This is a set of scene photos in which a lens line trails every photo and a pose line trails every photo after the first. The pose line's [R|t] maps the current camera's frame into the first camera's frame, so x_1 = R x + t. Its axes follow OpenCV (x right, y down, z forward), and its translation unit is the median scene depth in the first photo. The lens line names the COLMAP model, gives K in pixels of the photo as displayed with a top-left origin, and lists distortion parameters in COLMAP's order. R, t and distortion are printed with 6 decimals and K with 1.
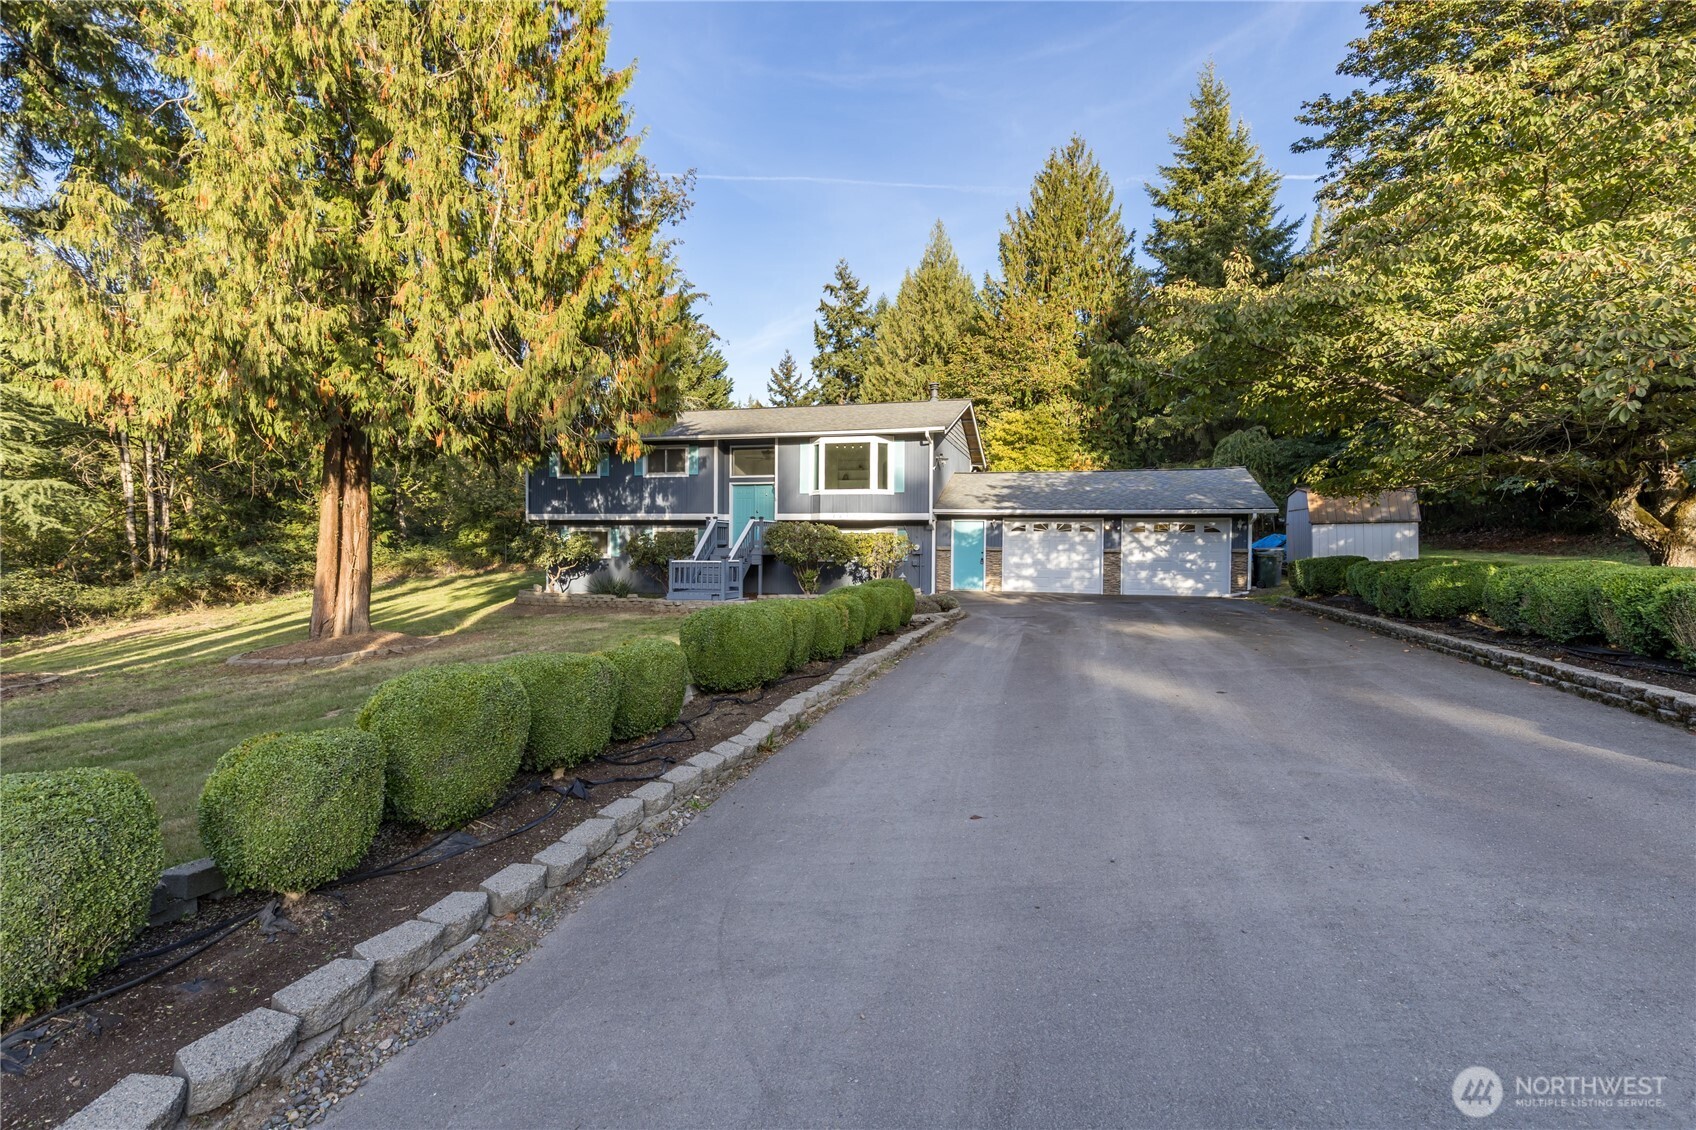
lens RADIAL K [[784.8, 0, 848.0], [0, 784.8, 565.0], [0, 0, 1]] dist [-0.001364, 0.000074]
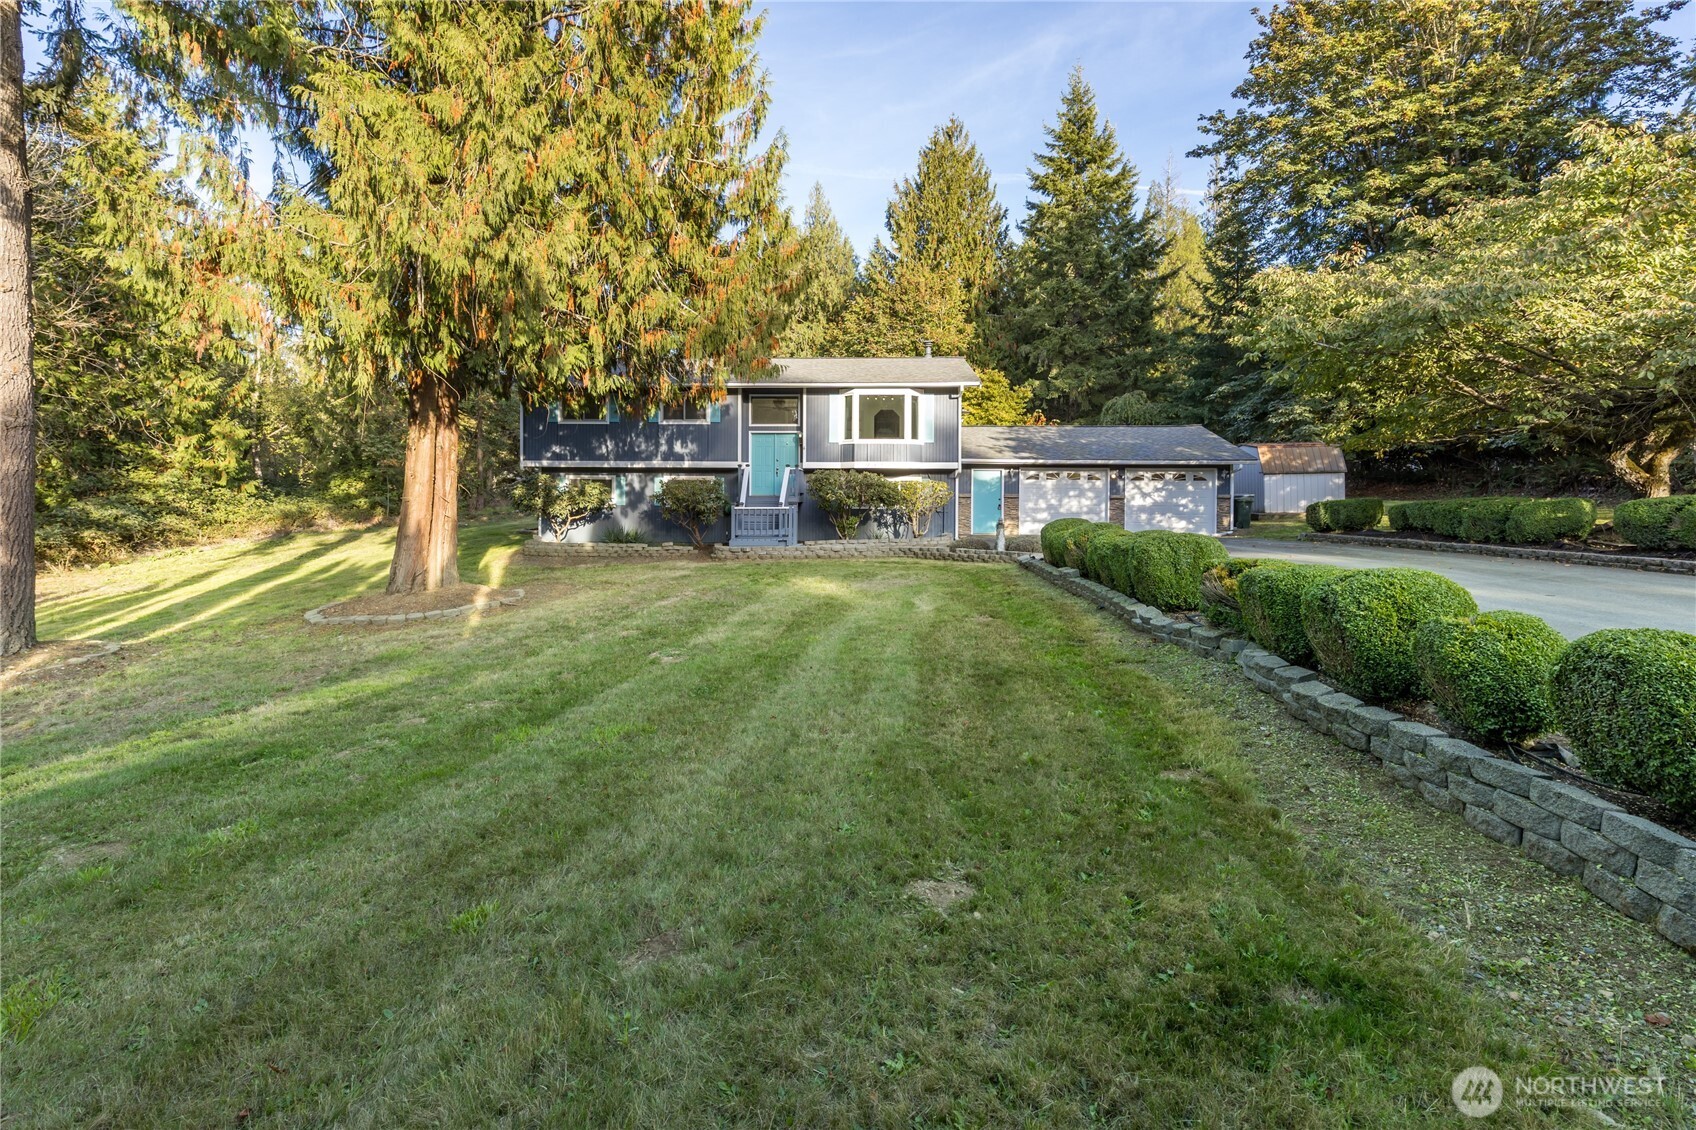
lens RADIAL K [[773.7, 0, 836.6], [0, 773.7, 517.0], [0, 0, 1]] dist [0.001381, -0.000088]
pose [[0.972977, -0.008023, 0.230764, -0.276819], [0.008435, 0.999964, -0.000798, 0.007927], [-0.230749, 0.002723, 0.973009, 0.004725]]
